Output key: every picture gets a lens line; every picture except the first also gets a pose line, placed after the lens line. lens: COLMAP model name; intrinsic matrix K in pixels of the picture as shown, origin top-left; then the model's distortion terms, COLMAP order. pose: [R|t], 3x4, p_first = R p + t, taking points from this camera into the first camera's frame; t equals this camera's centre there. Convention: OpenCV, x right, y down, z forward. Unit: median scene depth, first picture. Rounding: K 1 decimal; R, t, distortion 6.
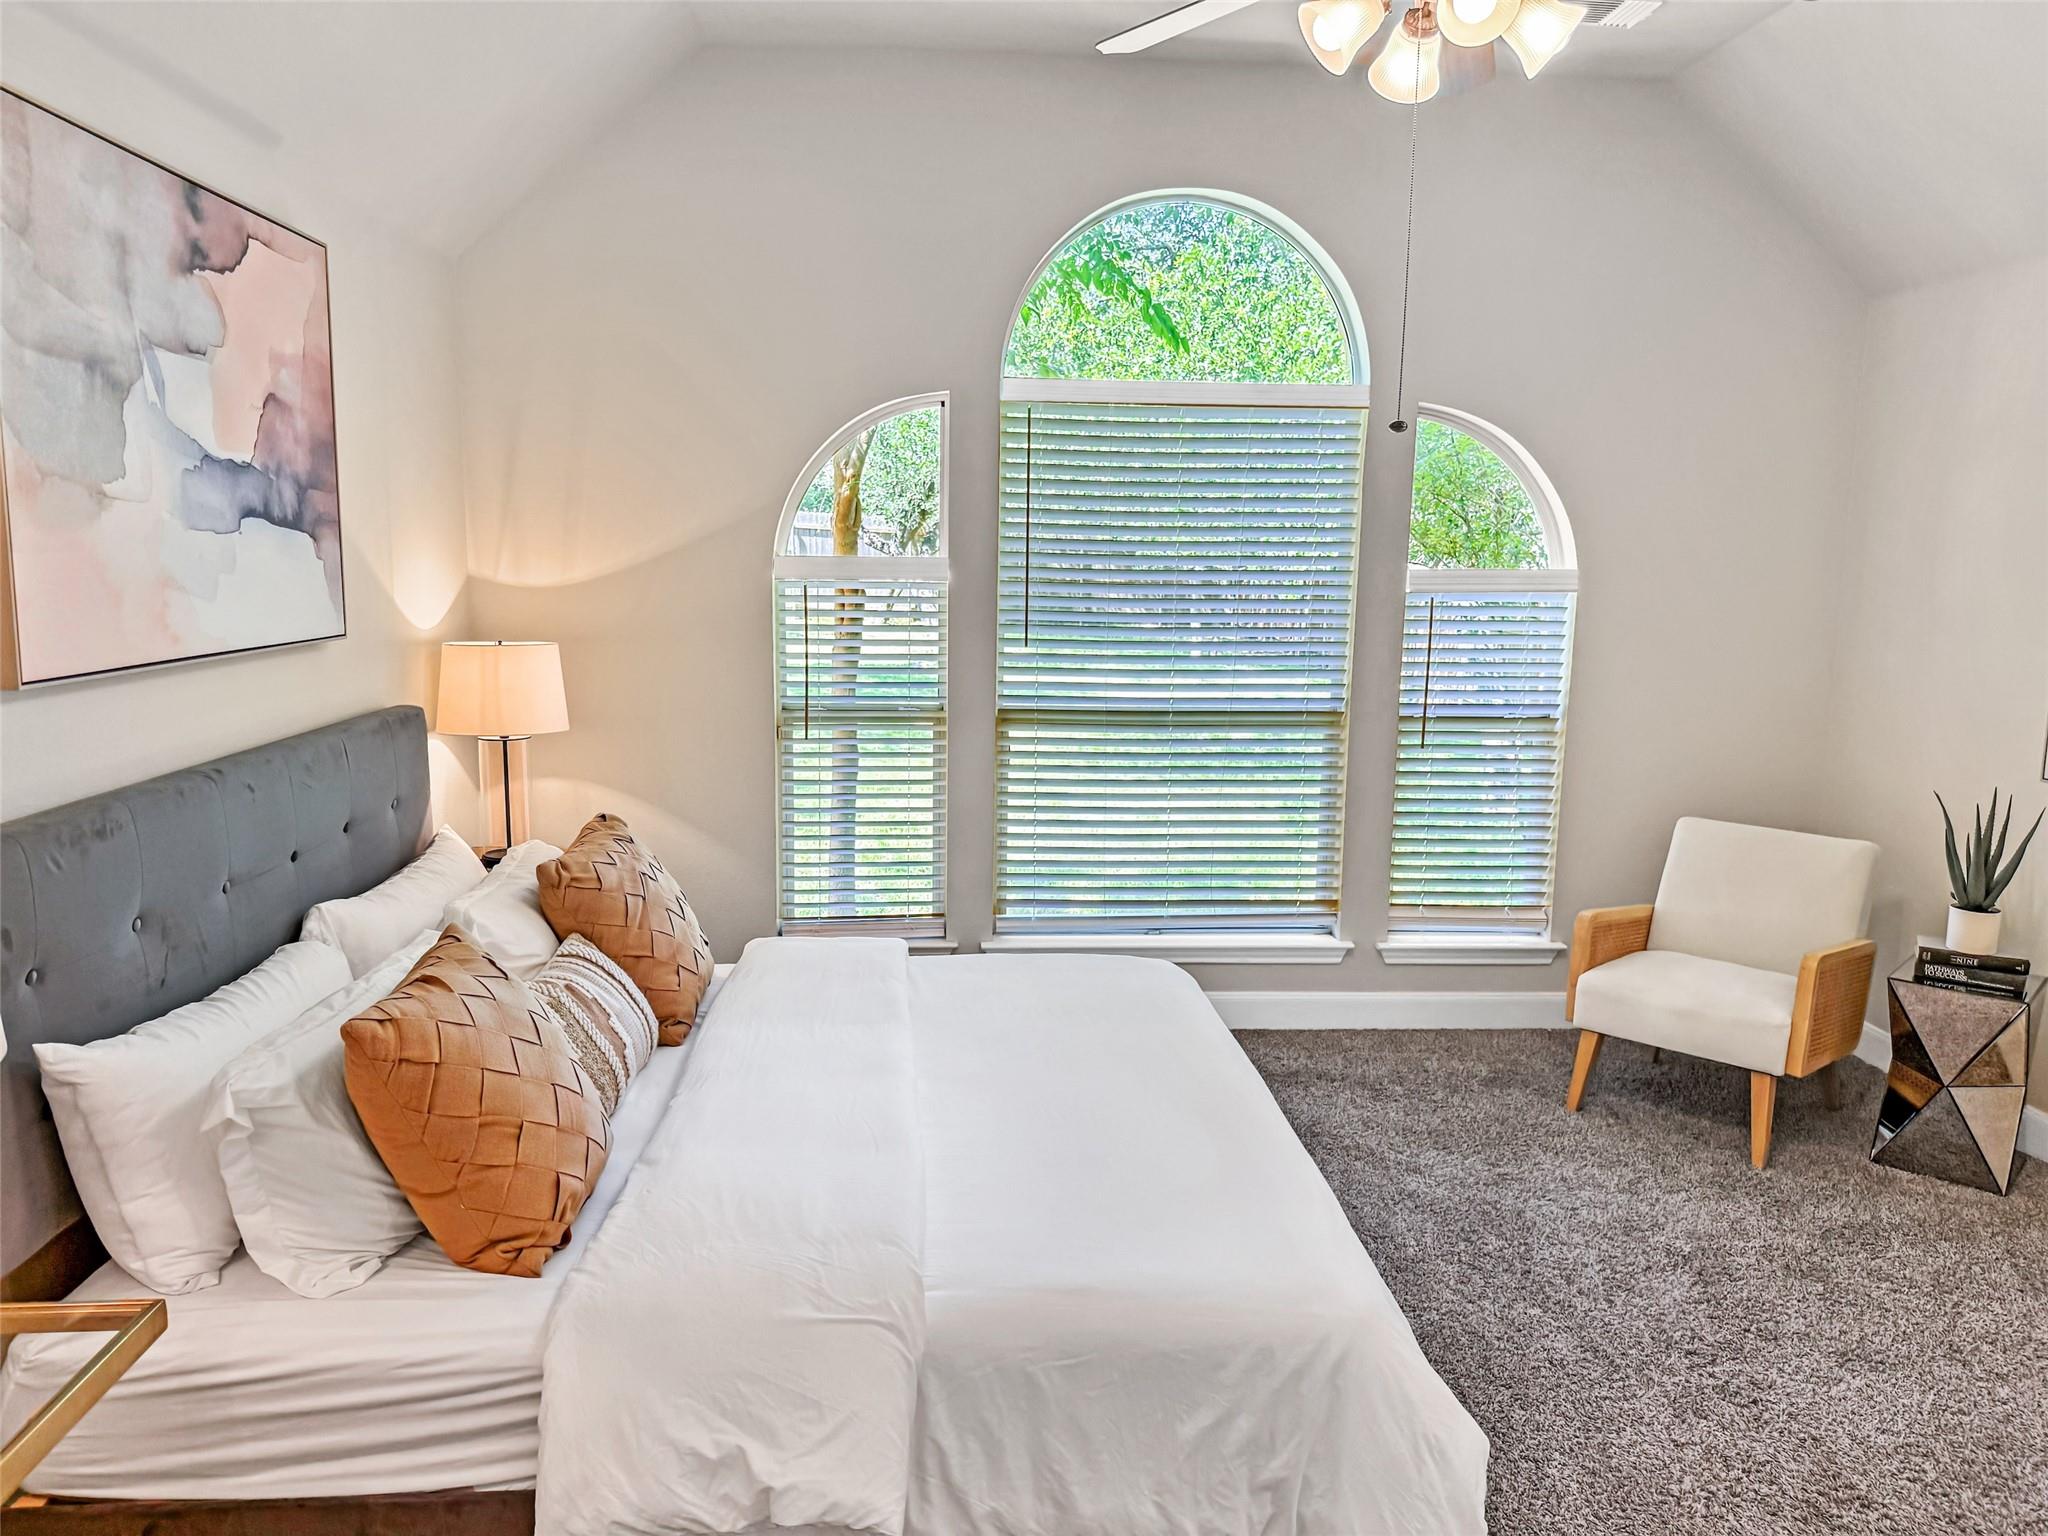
lens RADIAL K [[1428.1, 0, 1022.8], [0, 1428.1, 754.4], [0, 0, 1]] dist [0.061412, -0.080800]
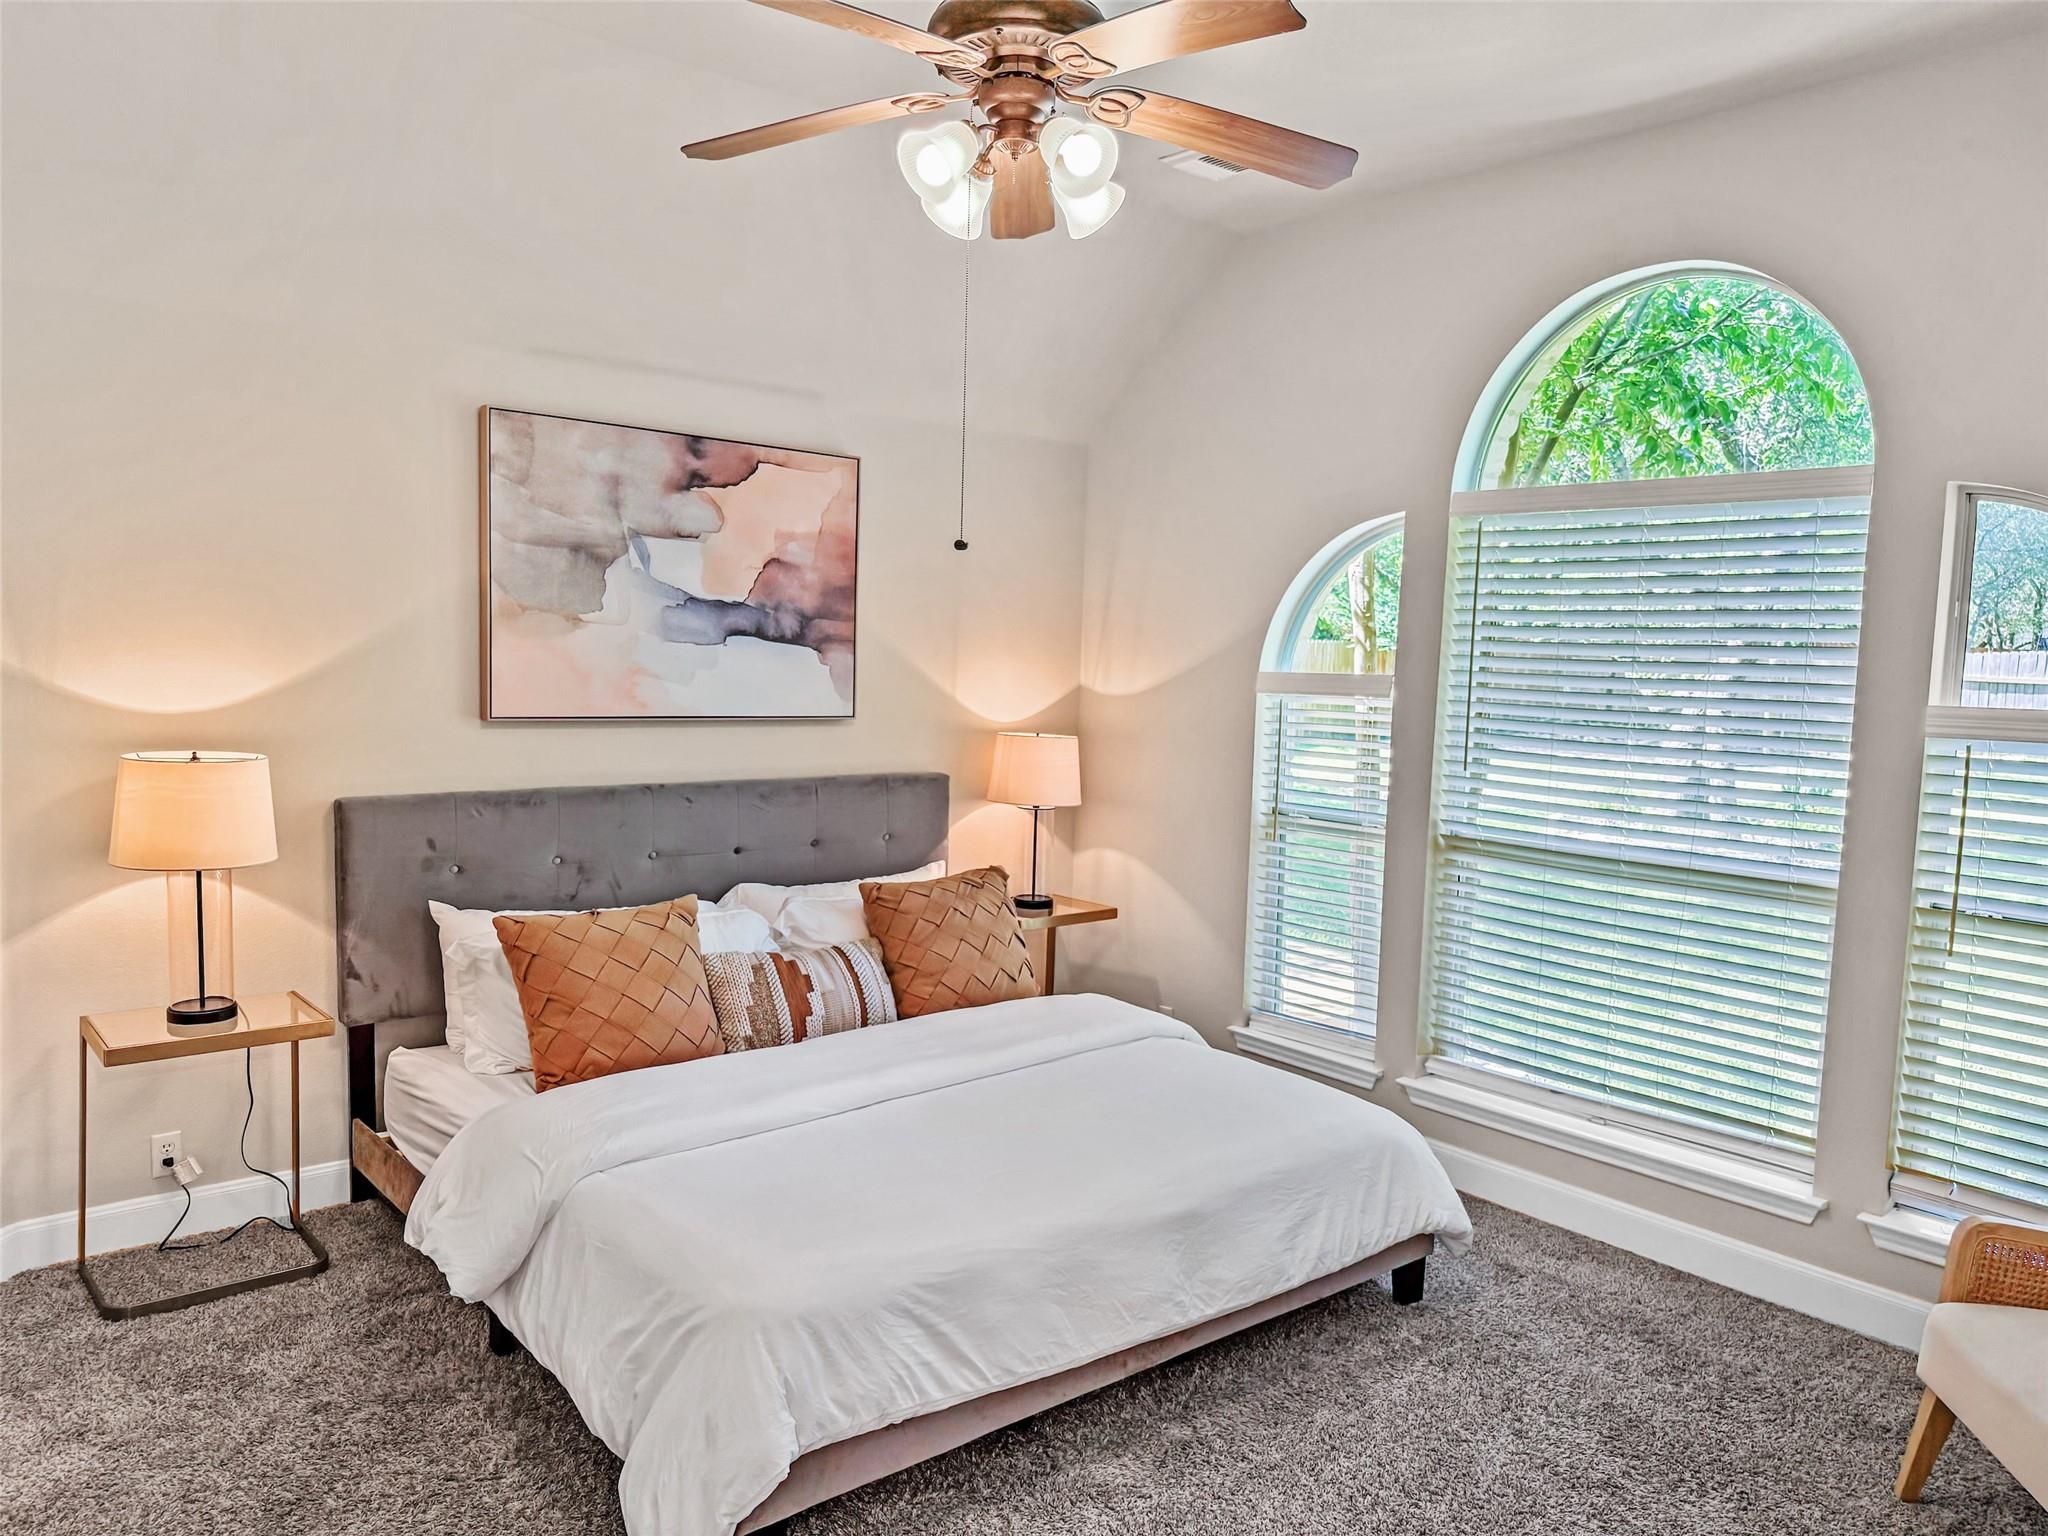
lens RADIAL K [[1428.1, 0, 1017.4], [0, 1428.1, 784.3], [0, 0, 1]] dist [0.061412, -0.080800]
pose [[0.578825, 0.074177, -0.812071, 0.985789], [-0.137748, 0.990437, -0.007713, -0.032215], [0.803734, 0.116325, 0.583507, 0.355508]]
